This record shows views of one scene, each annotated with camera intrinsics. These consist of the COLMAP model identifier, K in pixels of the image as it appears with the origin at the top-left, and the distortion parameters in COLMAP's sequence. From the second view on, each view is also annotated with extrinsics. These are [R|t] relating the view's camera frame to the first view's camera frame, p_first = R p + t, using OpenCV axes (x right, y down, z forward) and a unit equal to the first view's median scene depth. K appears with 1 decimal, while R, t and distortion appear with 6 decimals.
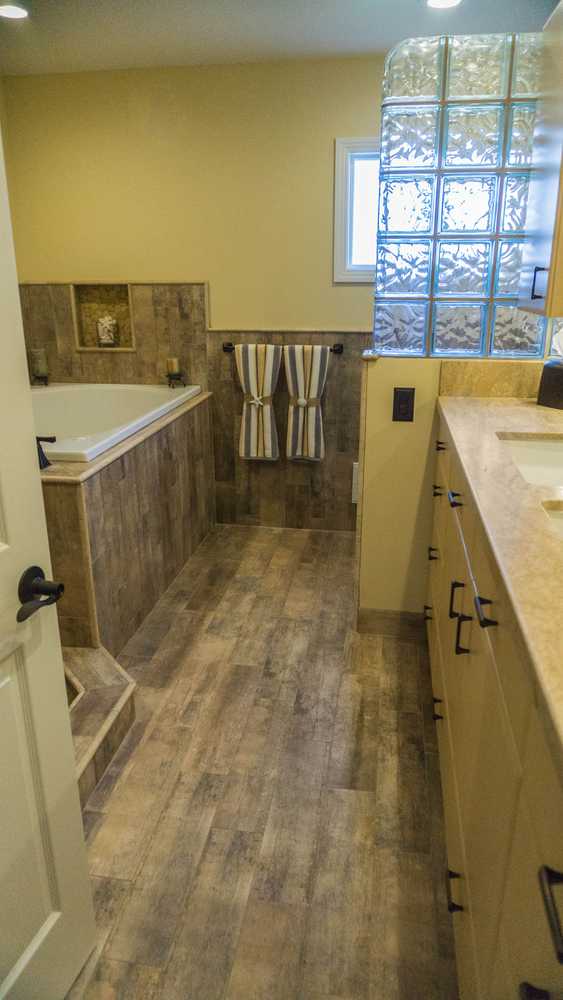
lens RADIAL K [[670.5, 0, 287.2], [0, 670.5, 497.4], [0, 0, 1]] dist [-0.015673, -0.001007]
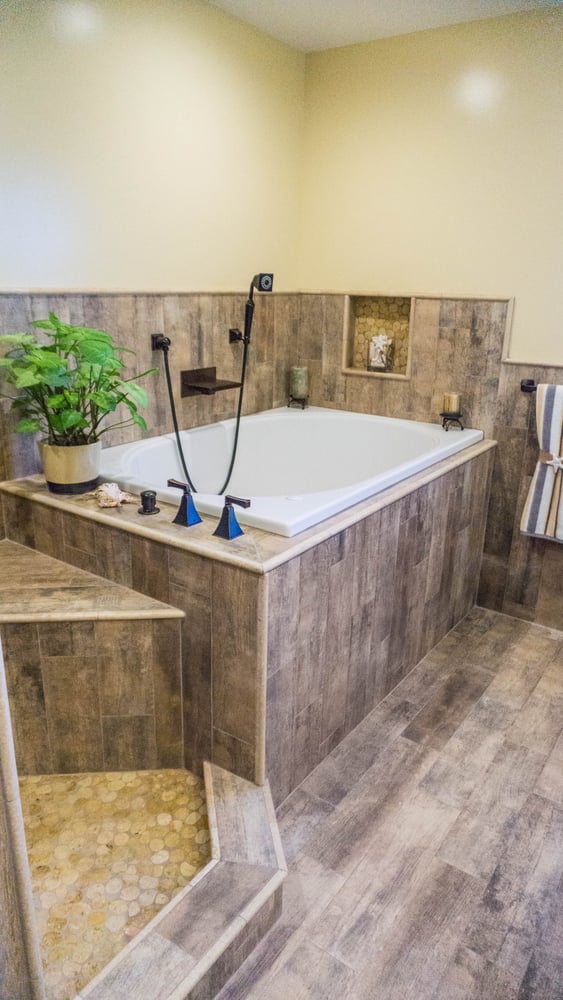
lens RADIAL K [[670.5, 0, 284.0], [0, 670.5, 500.2], [0, 0, 1]] dist [-0.015673, -0.001007]
pose [[0.895509, 0.159690, -0.415406, -0.001519], [-0.162888, 0.986248, 0.027987, -0.075841], [0.414162, 0.042602, 0.909206, 0.215566]]
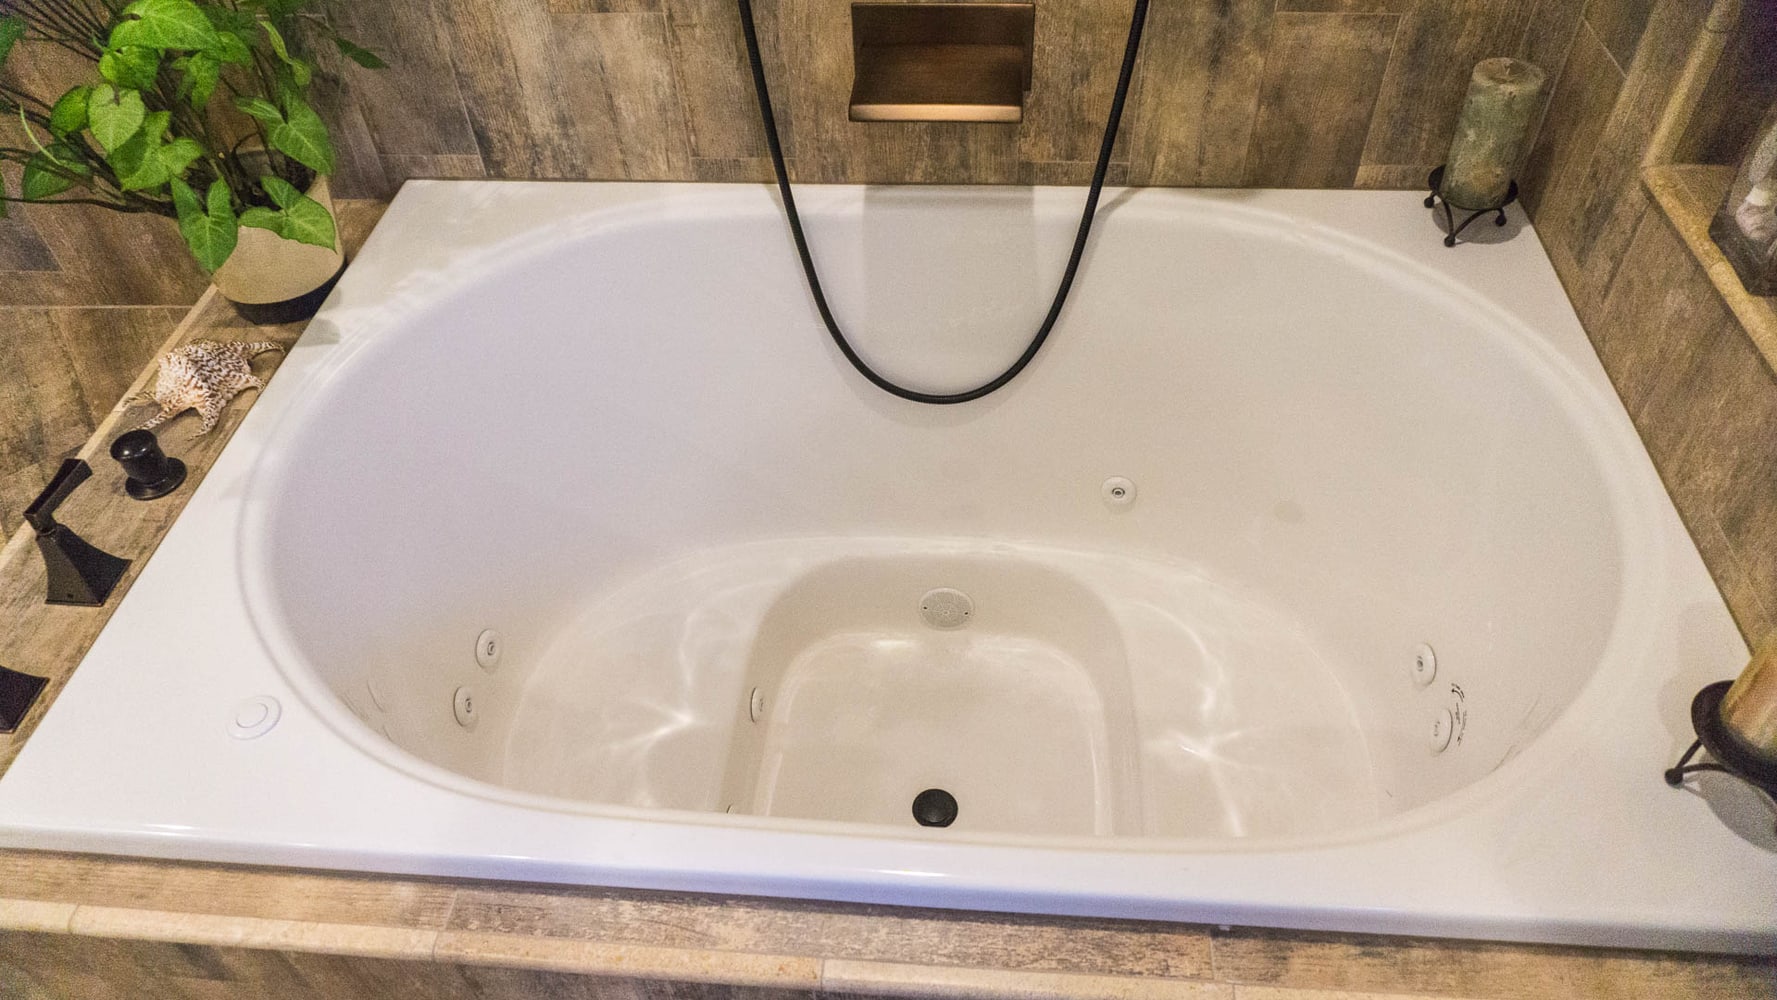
lens RADIAL K [[1191.5, 0, 890.0], [0, 1191.5, 497.9], [0, 0, 1]] dist [-0.015673, -0.001007]
pose [[0.066545, 0.718025, -0.692829, -0.050816], [-0.274371, 0.680768, 0.679173, -0.340993], [0.959319, 0.144896, 0.242307, 0.792826]]
